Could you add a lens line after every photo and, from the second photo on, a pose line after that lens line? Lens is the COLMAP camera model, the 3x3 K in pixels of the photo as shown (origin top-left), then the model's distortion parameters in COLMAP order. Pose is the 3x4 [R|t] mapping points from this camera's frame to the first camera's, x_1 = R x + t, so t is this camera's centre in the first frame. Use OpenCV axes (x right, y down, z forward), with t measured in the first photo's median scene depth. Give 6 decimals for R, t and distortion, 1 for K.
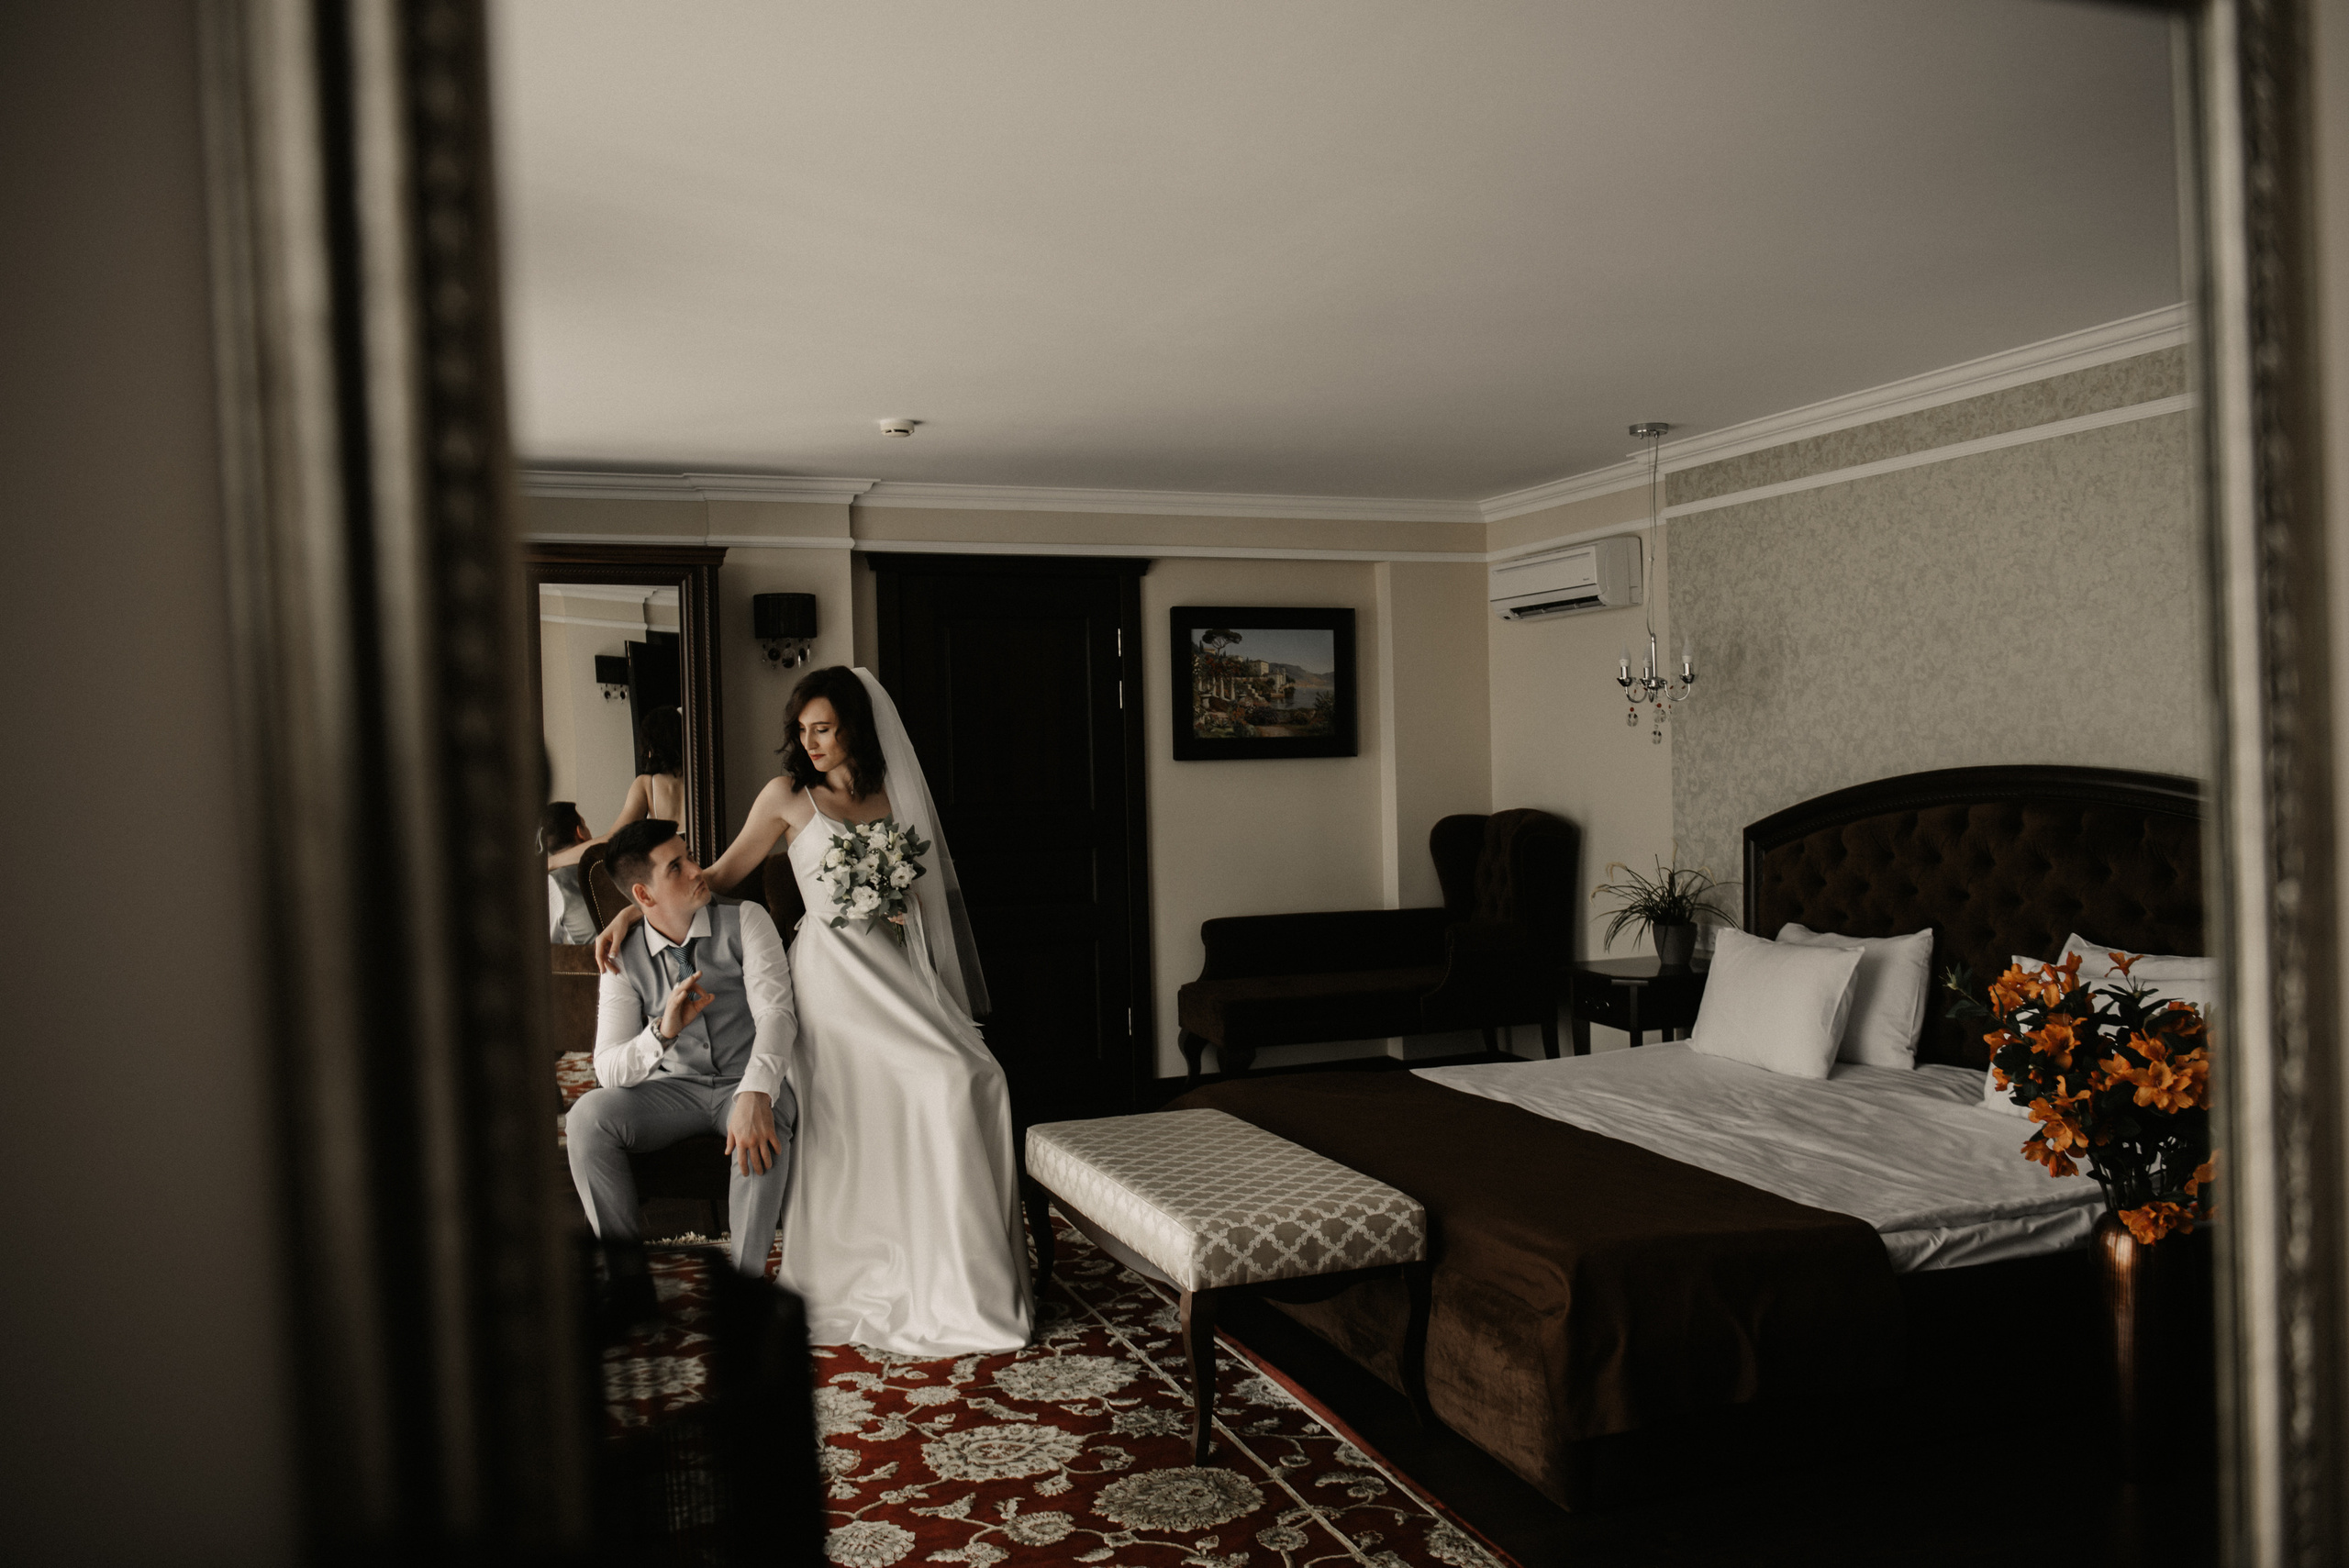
lens RADIAL K [[1890.5, 0, 1218.6], [0, 1890.5, 788.2], [0, 0, 1]] dist [-0.017662, -0.010681]
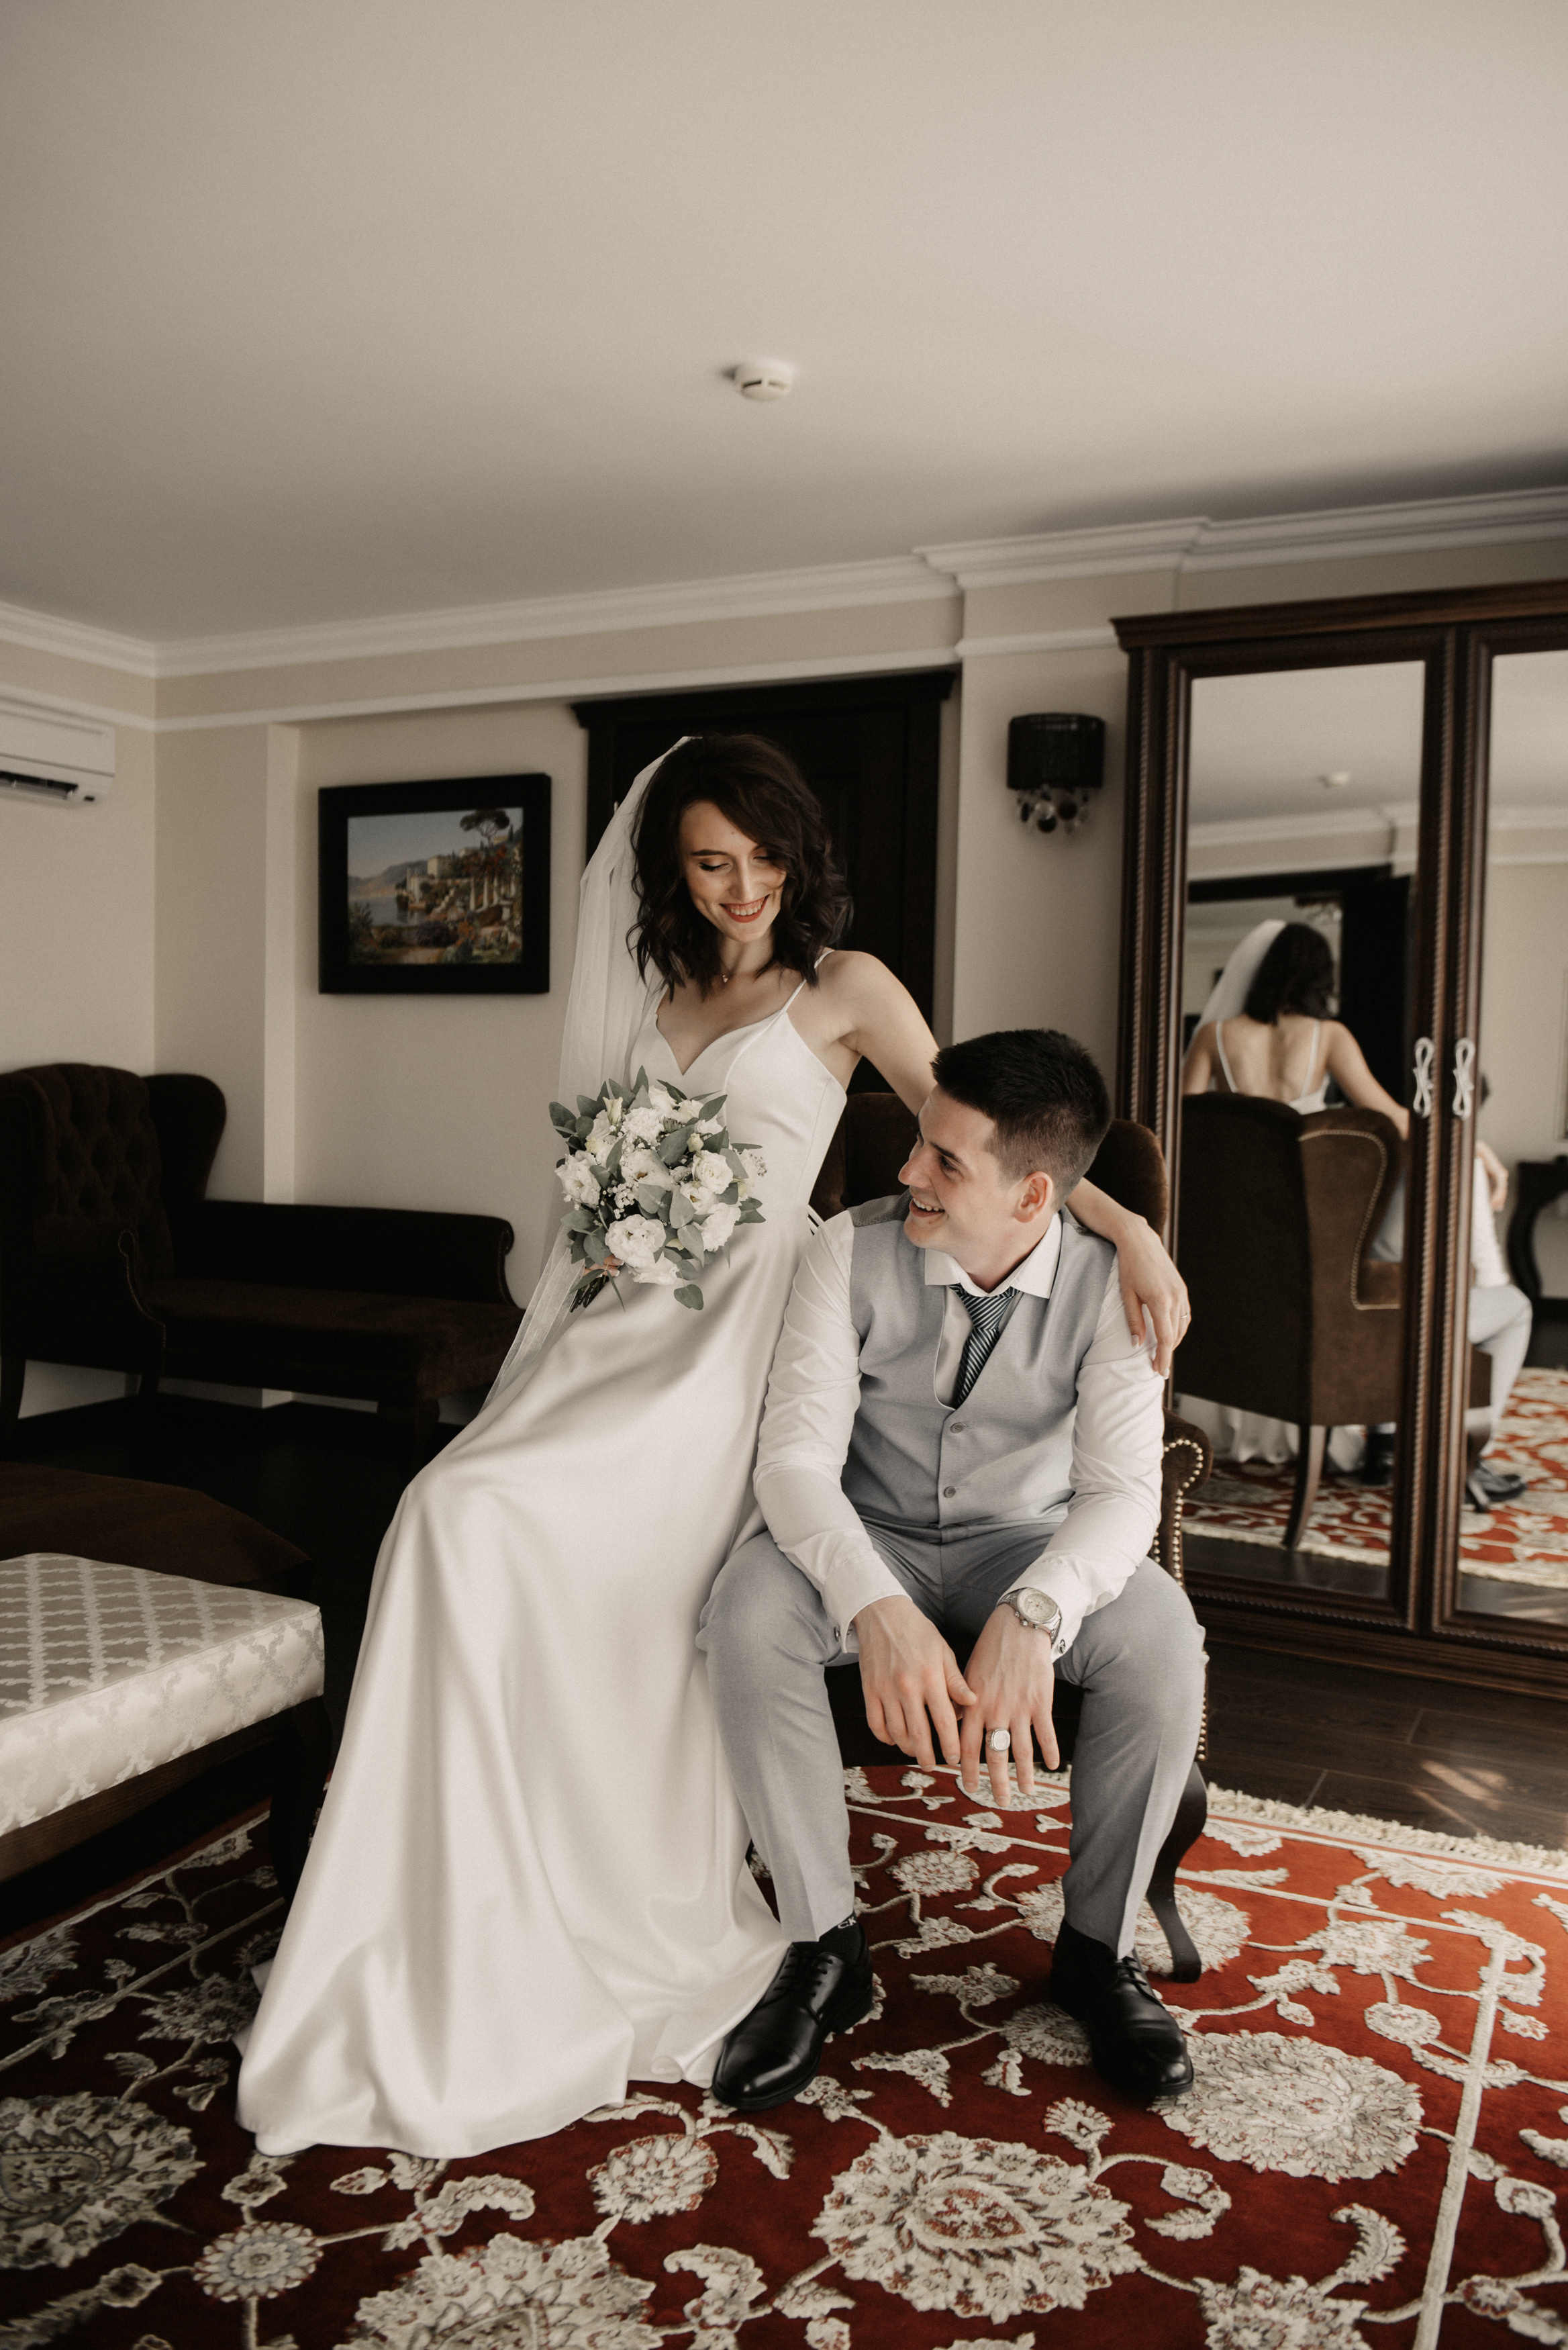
lens RADIAL K [[1891.2, 0, 791.8], [0, 1891.2, 1157.3], [0, 0, 1]] dist [-0.017662, -0.010681]
pose [[-0.685897, -0.029823, 0.727088, -0.620606], [0.018530, 0.998120, 0.058420, 0.041833], [-0.727463, 0.053543, -0.684054, 1.342298]]
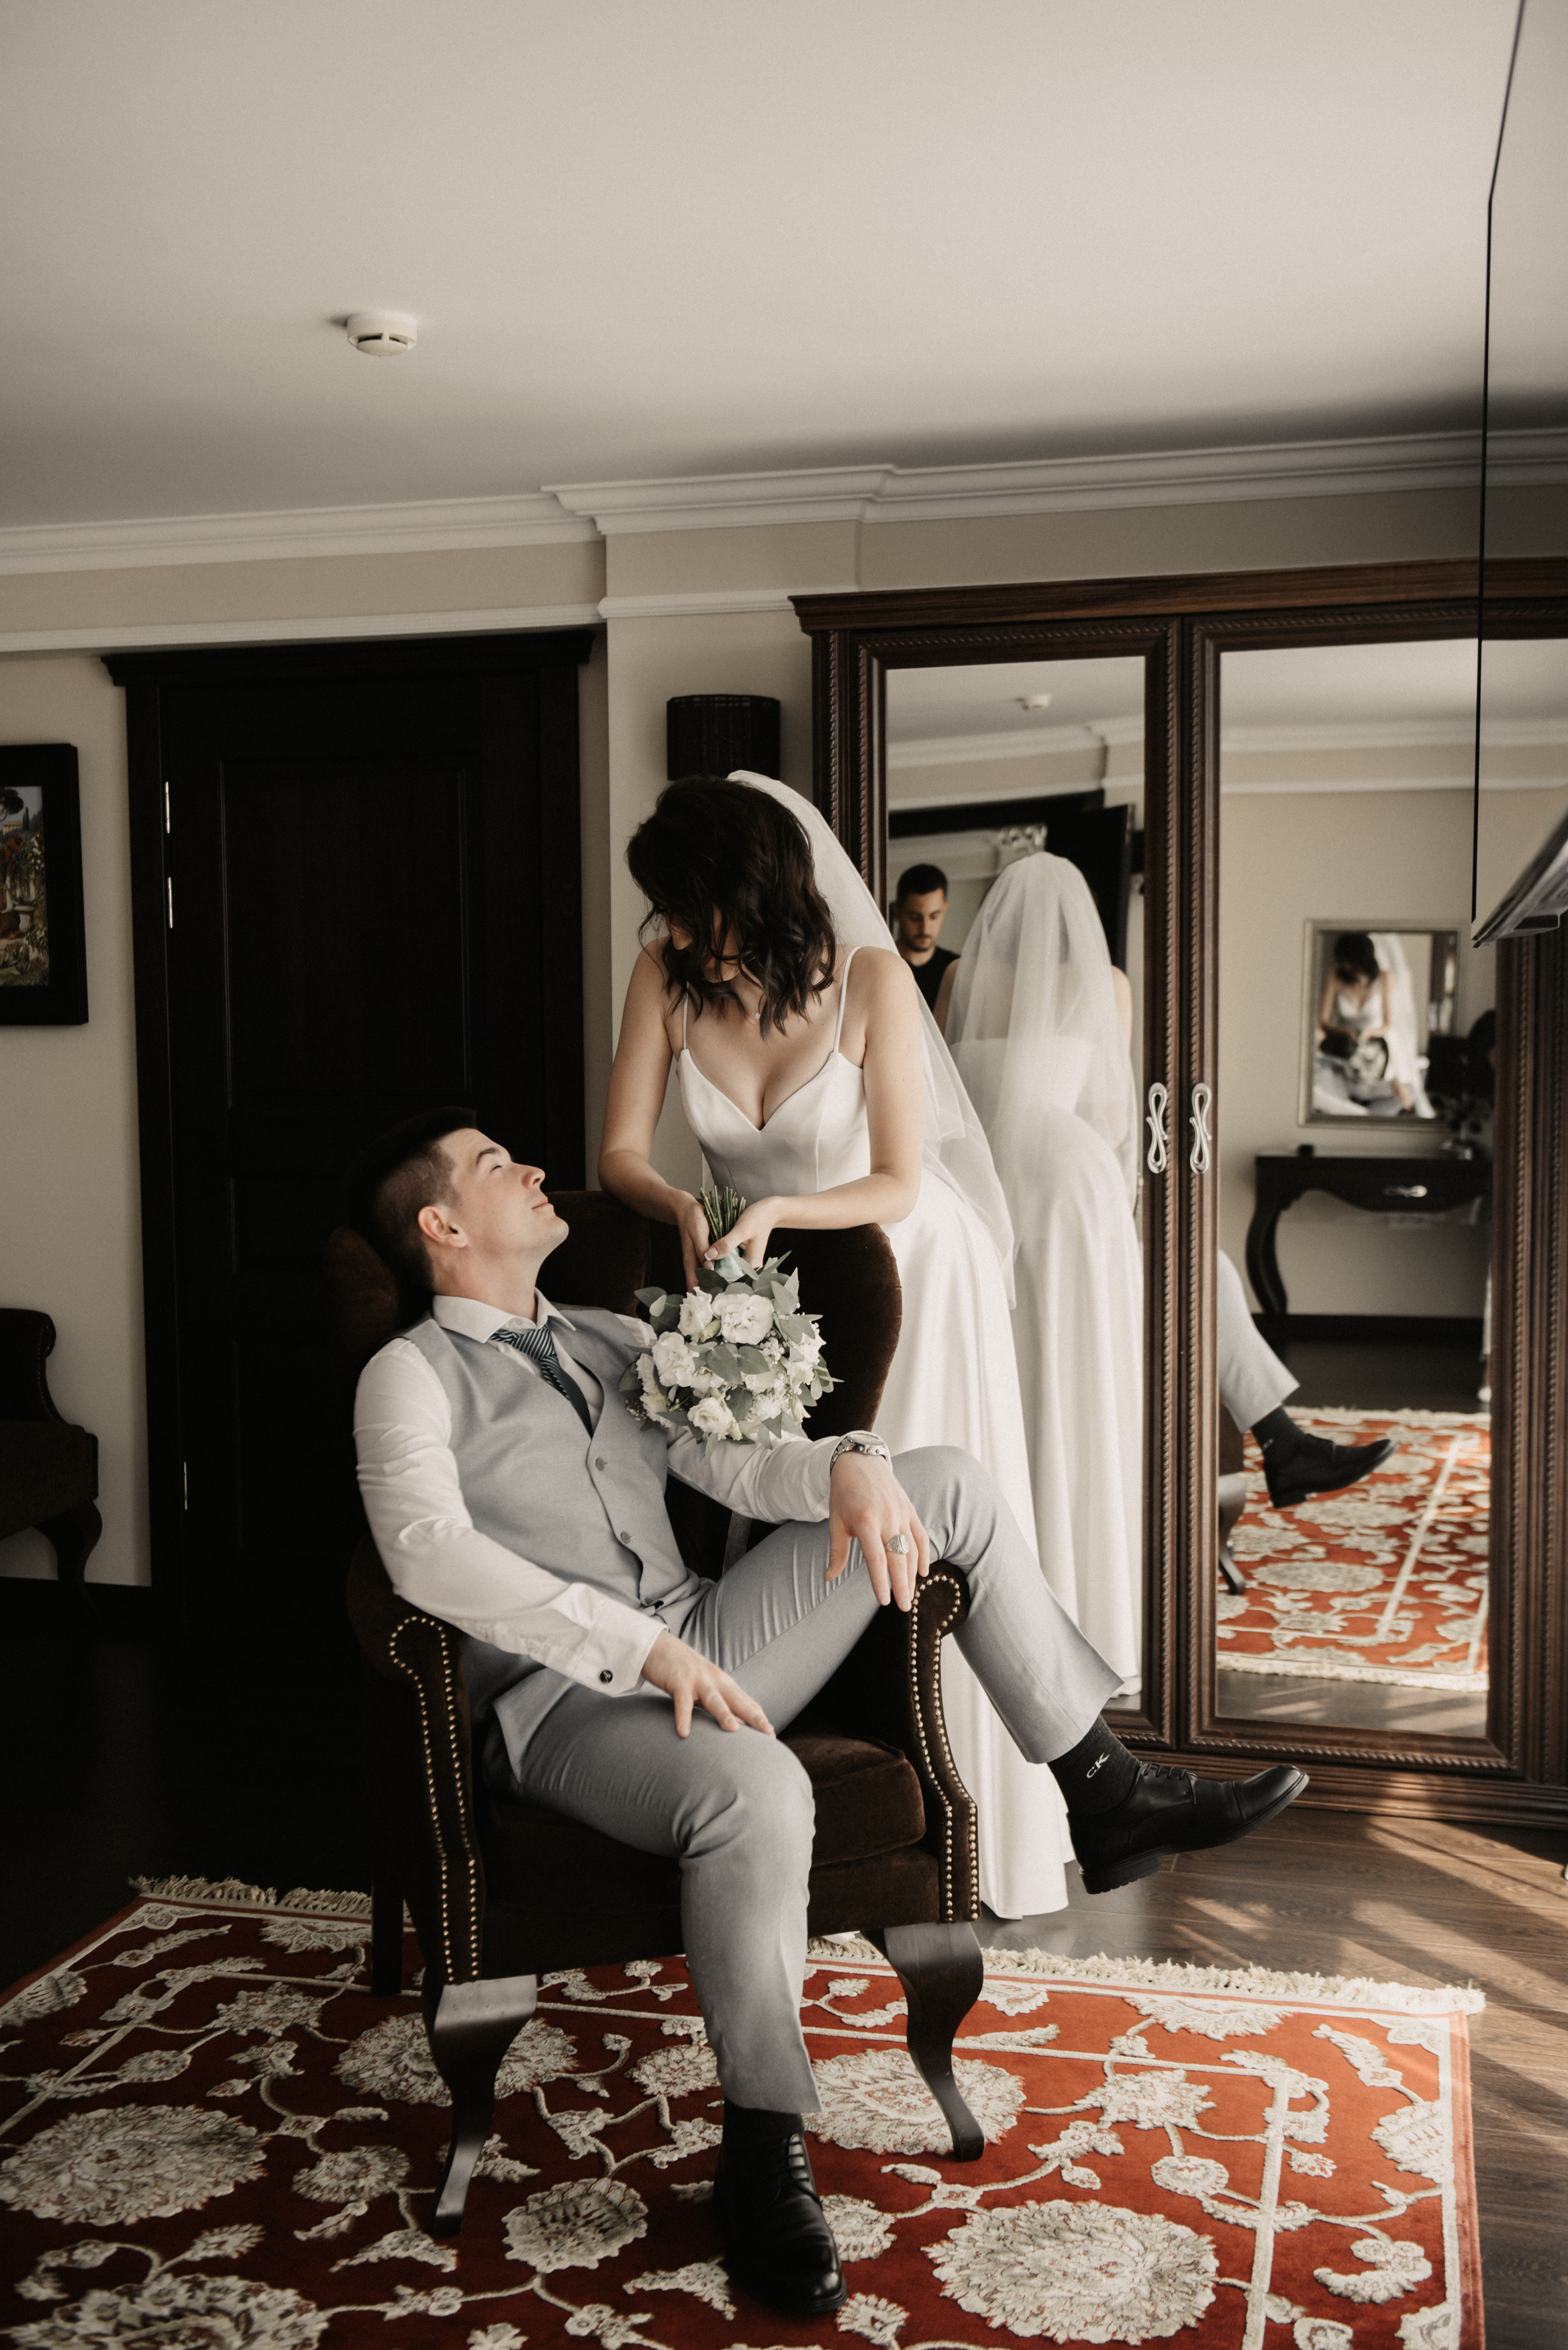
lens RADIAL K [[2525.5, 0, 814.2], [0, 2525.5, 1191.8], [0, 0, 1]] dist [0.051625, 0.000000]
pose [[-0.815630, -0.016439, 0.578340, -0.679856], [0.045117, 0.994745, 0.091904, -0.021141], [-0.576812, 0.101053, -0.810602, 1.476258]]
